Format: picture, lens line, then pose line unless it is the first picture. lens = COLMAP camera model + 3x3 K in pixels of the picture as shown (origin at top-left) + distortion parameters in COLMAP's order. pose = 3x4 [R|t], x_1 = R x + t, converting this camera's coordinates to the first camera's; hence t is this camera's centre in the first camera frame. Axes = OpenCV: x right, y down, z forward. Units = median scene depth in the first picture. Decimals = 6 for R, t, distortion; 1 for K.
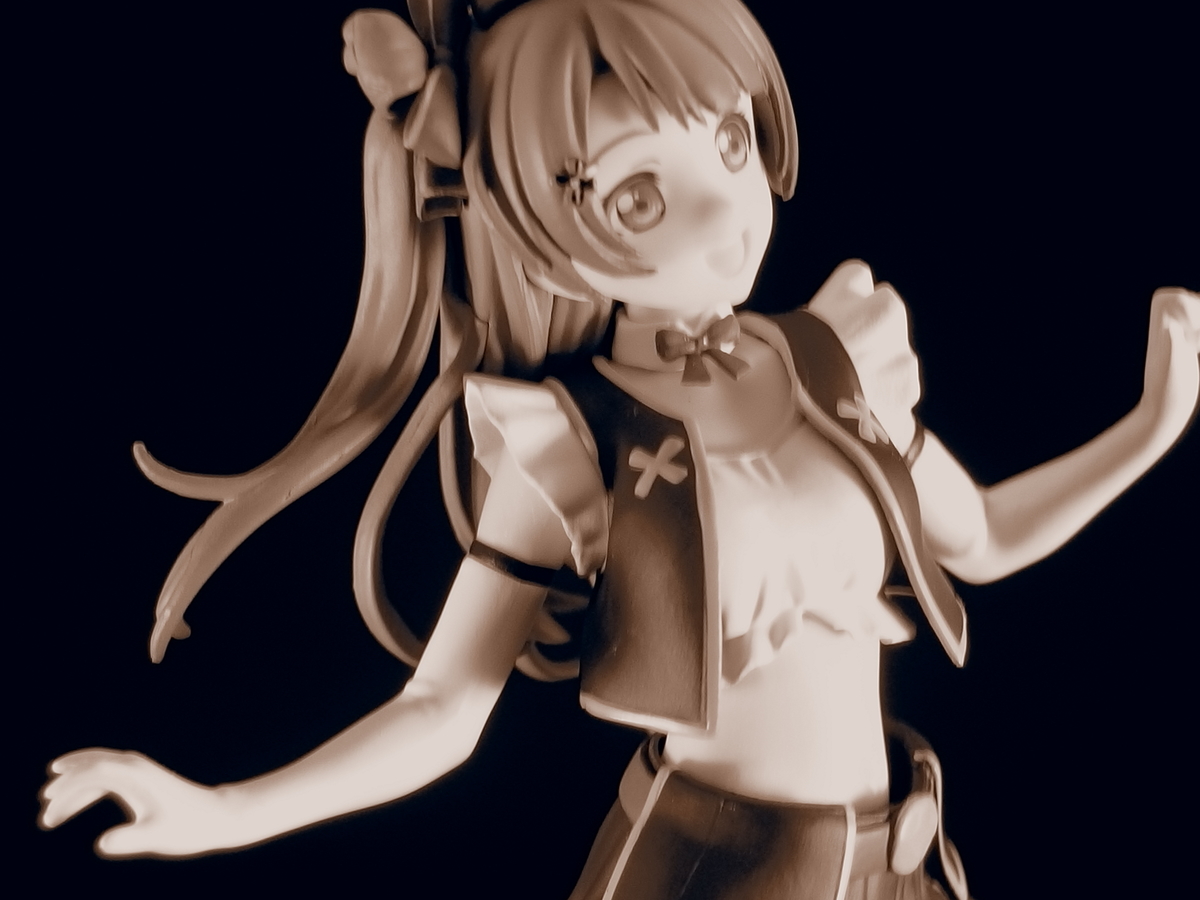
lens RADIAL K [[1998.4, 0, 598.3], [0, 1998.4, 455.9], [0, 0, 1]] dist [-0.080296, 0.000000]
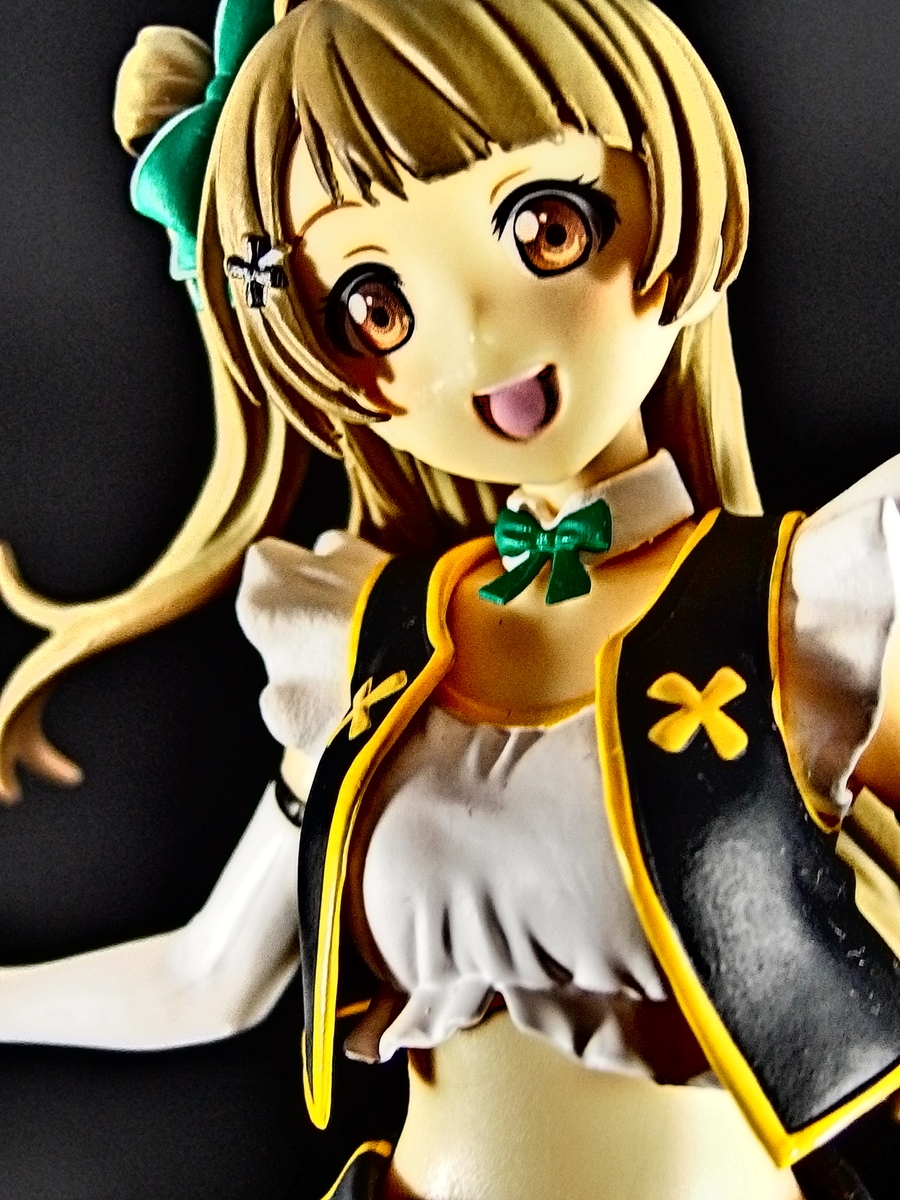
lens RADIAL K [[1998.4, 0, 444.8], [0, 1998.4, 604.6], [0, 0, 1]] dist [-0.080296, 0.000000]
pose [[0.680660, 0.187879, -0.708099, 0.506620], [-0.140013, 0.982101, 0.125993, -0.115884], [0.719096, 0.013384, 0.694782, 0.552682]]
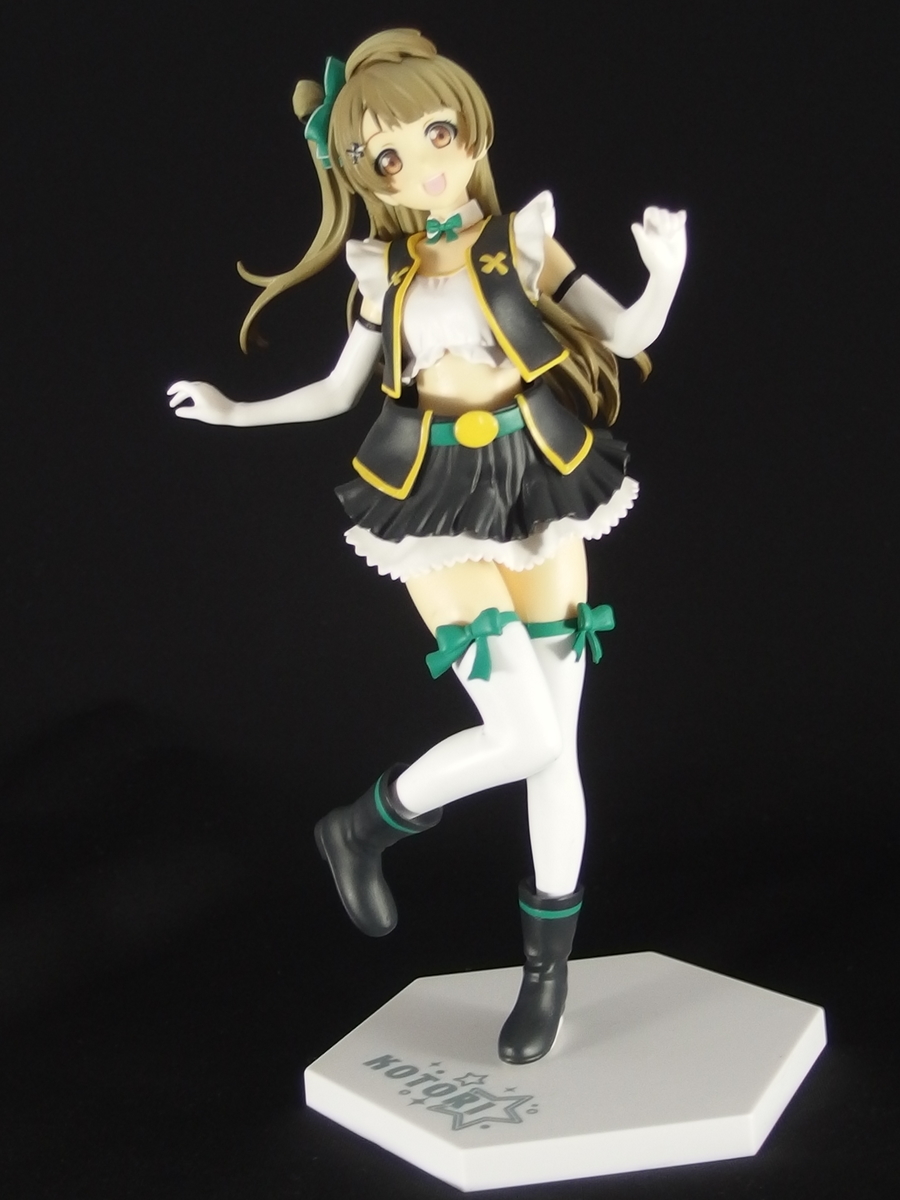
lens RADIAL K [[1998.4, 0, 455.9], [0, 1998.4, 601.5], [0, 0, 1]] dist [-0.080296, 0.000000]
pose [[0.792086, 0.138632, -0.594459, 1.472493], [-0.059922, 0.986824, 0.150292, 0.021682], [0.607461, -0.083423, 0.789957, -0.778511]]
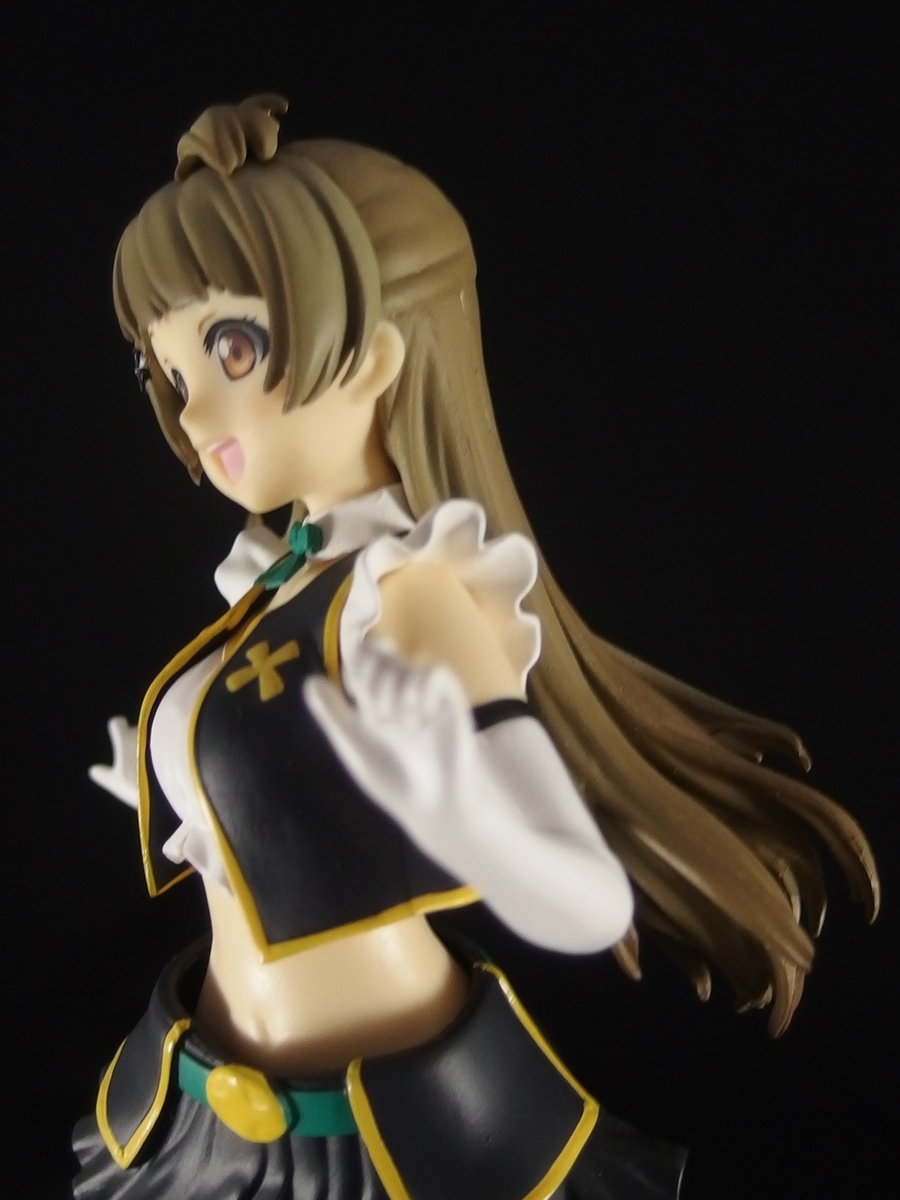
lens RADIAL K [[1998.4, 0, 447.9], [0, 1998.4, 601.9], [0, 0, 1]] dist [-0.080296, 0.000000]
pose [[0.045925, 0.271593, -0.961316, 1.032886], [-0.066914, 0.961006, 0.268309, -0.305675], [0.996701, 0.052003, 0.062307, 1.055225]]
